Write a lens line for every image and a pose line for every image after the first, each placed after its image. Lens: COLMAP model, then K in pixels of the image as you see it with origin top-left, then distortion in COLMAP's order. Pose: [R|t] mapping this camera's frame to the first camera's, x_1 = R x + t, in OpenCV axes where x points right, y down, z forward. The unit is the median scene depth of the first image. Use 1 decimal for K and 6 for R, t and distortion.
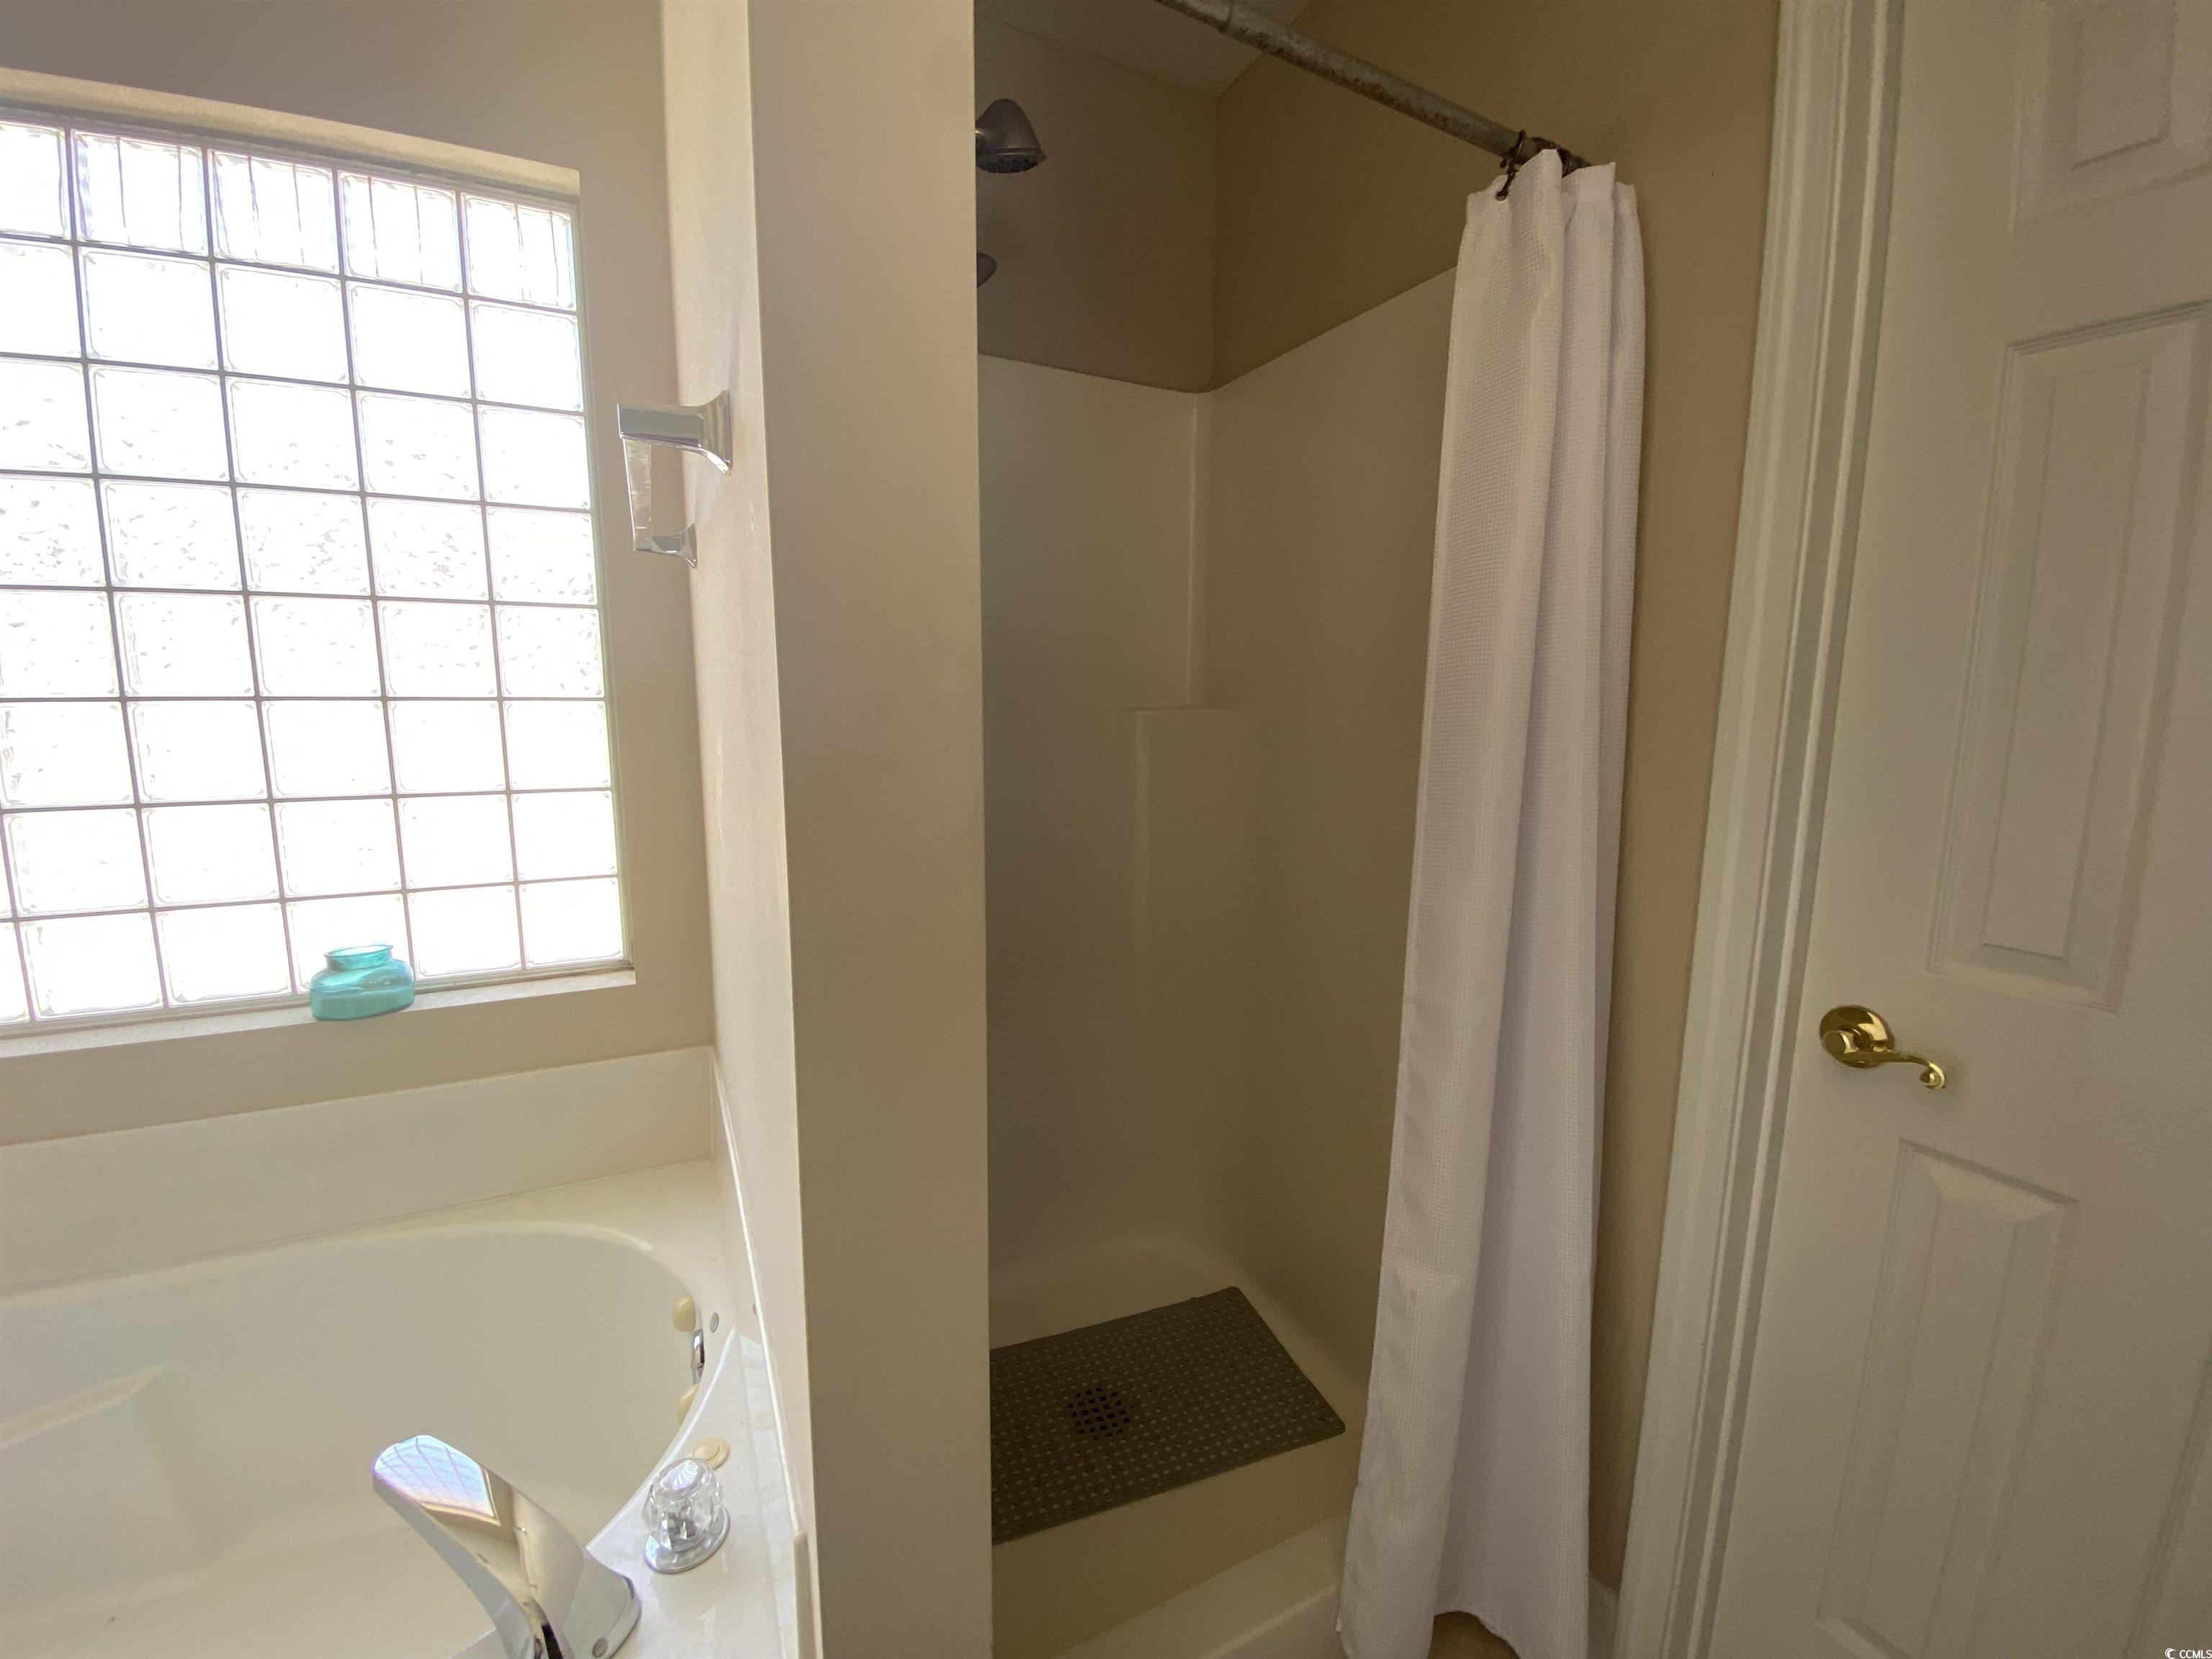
lens RADIAL K [[980.4, 0, 1106.3], [0, 980.4, 790.2], [0, 0, 1]] dist [0.000713, -0.000014]
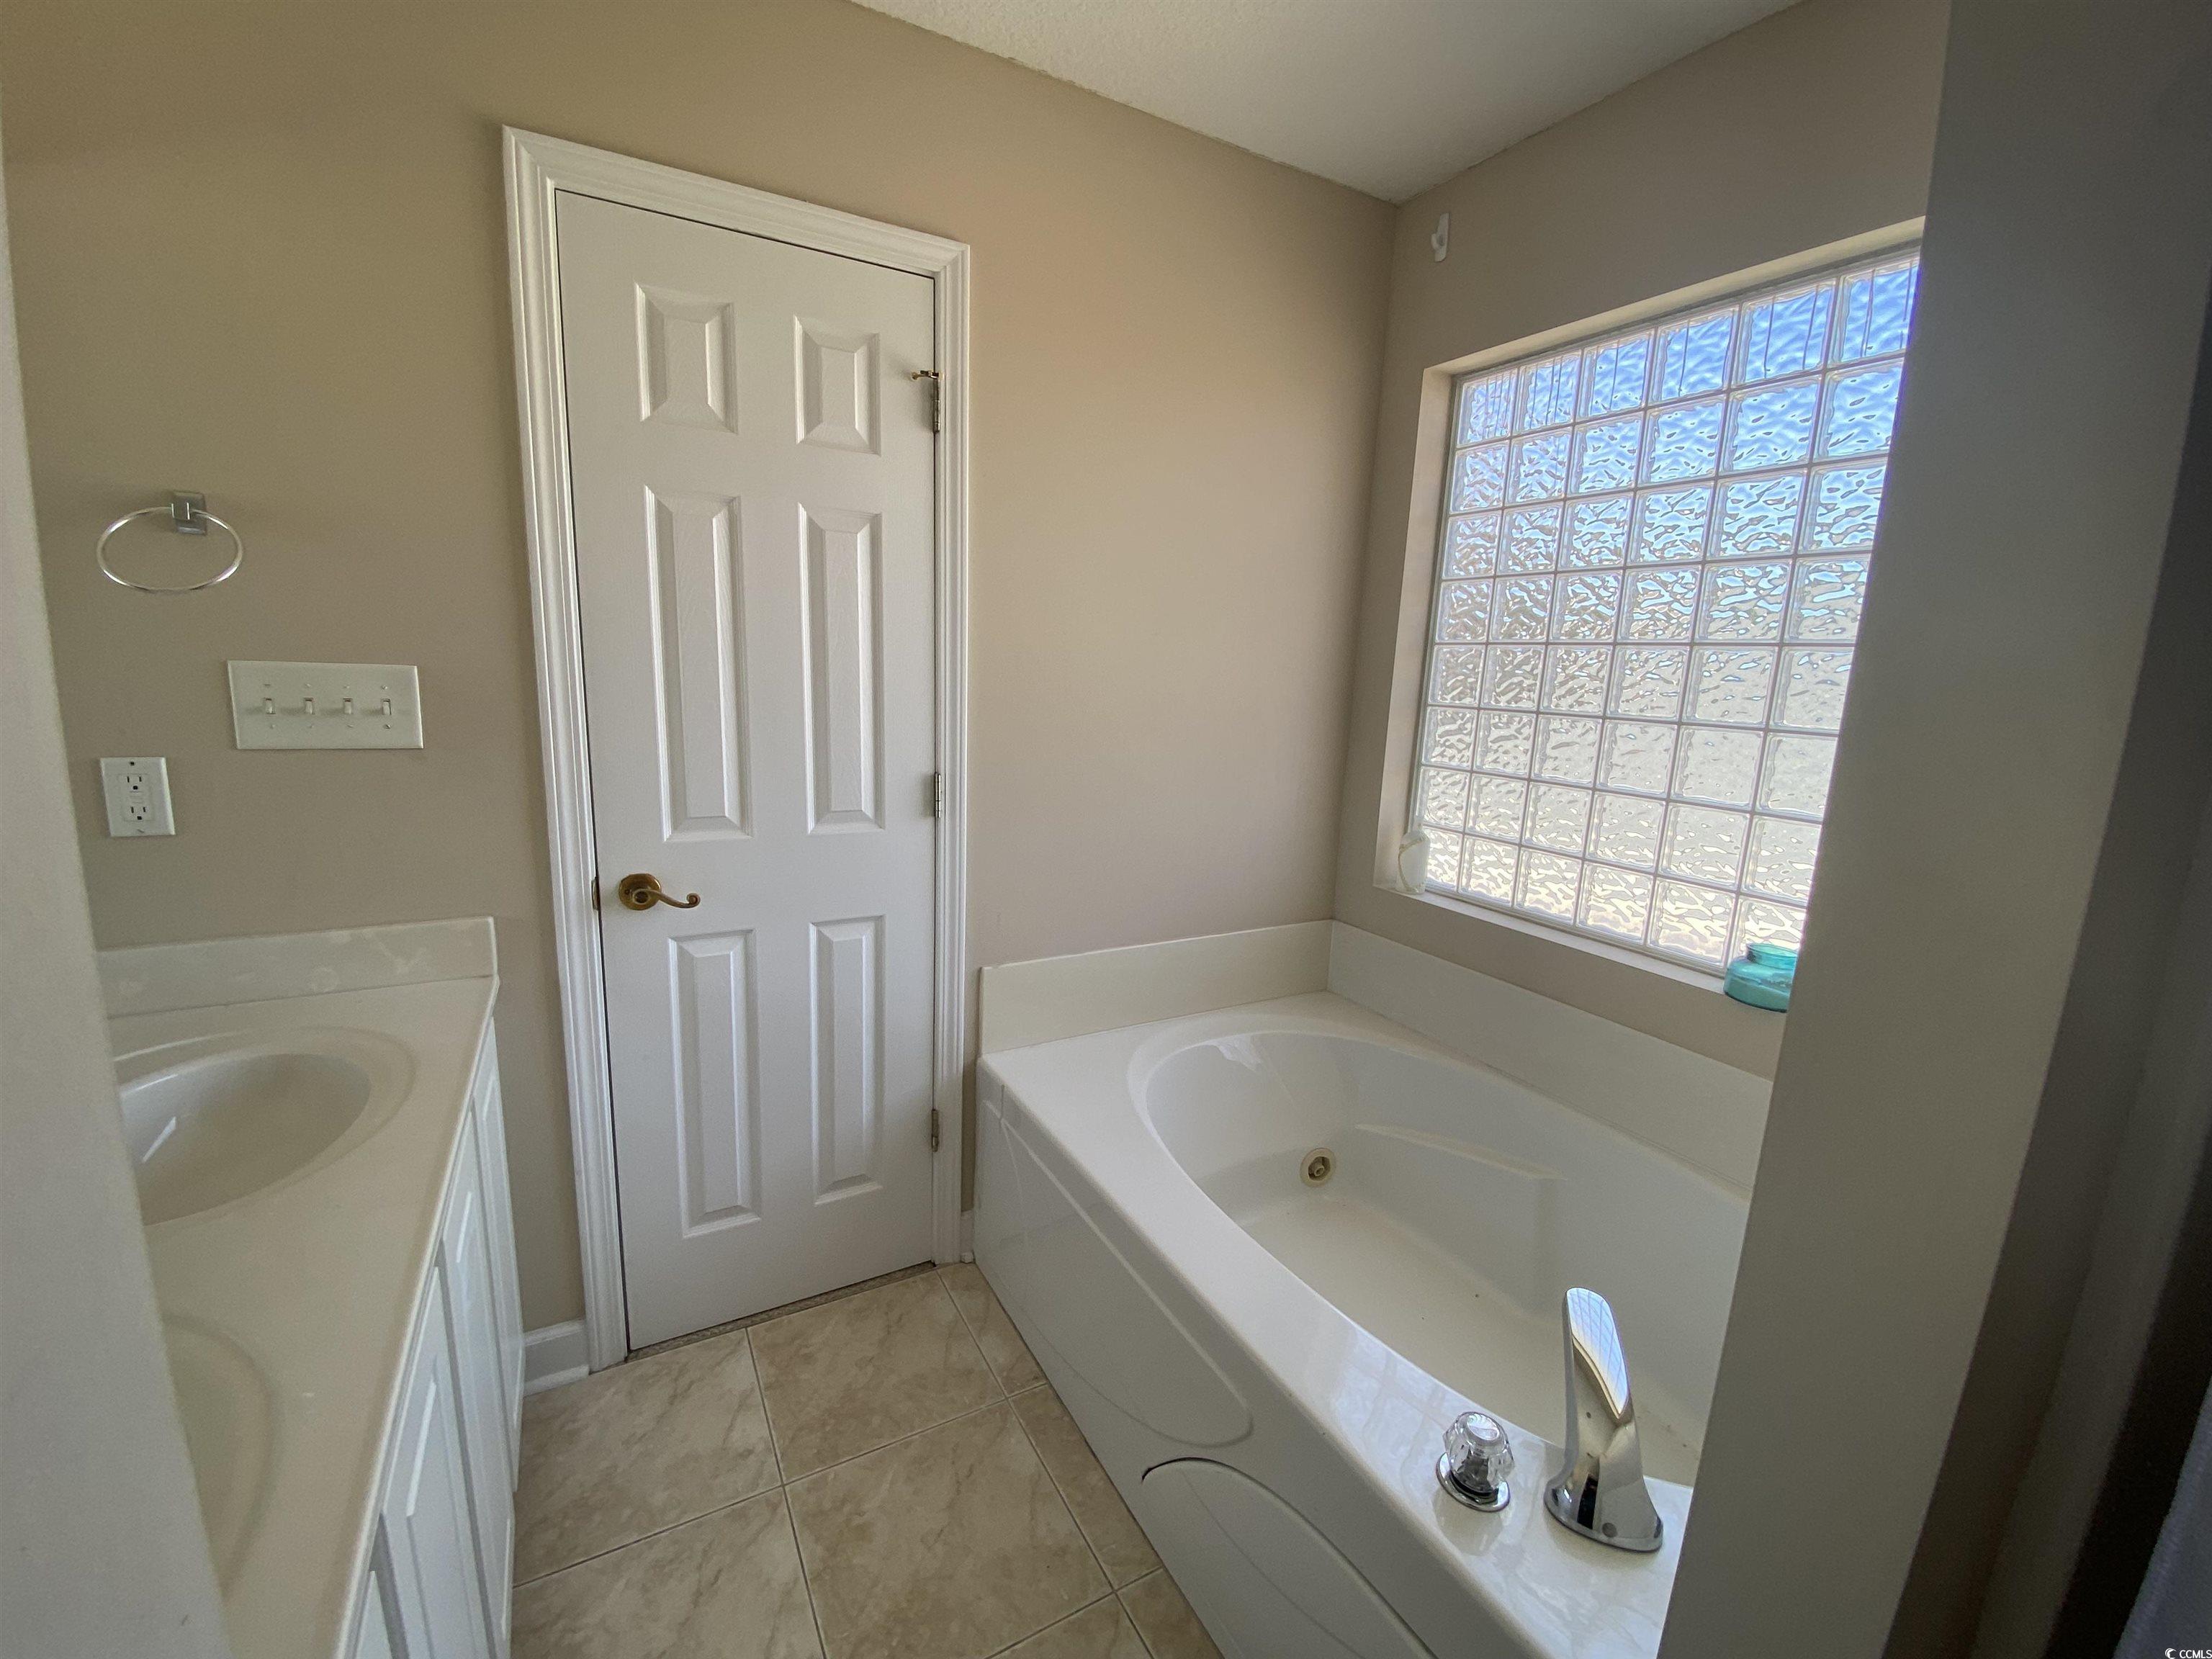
lens RADIAL K [[901.7, 0, 1111.2], [0, 901.7, 826.3], [0, 0, 1]] dist [0.012029, -0.017717]
pose [[0.085970, 0.169656, -0.981746, 0.206859], [-0.172276, 0.973083, 0.153073, -0.009309], [0.981290, 0.155971, 0.112883, 0.094573]]
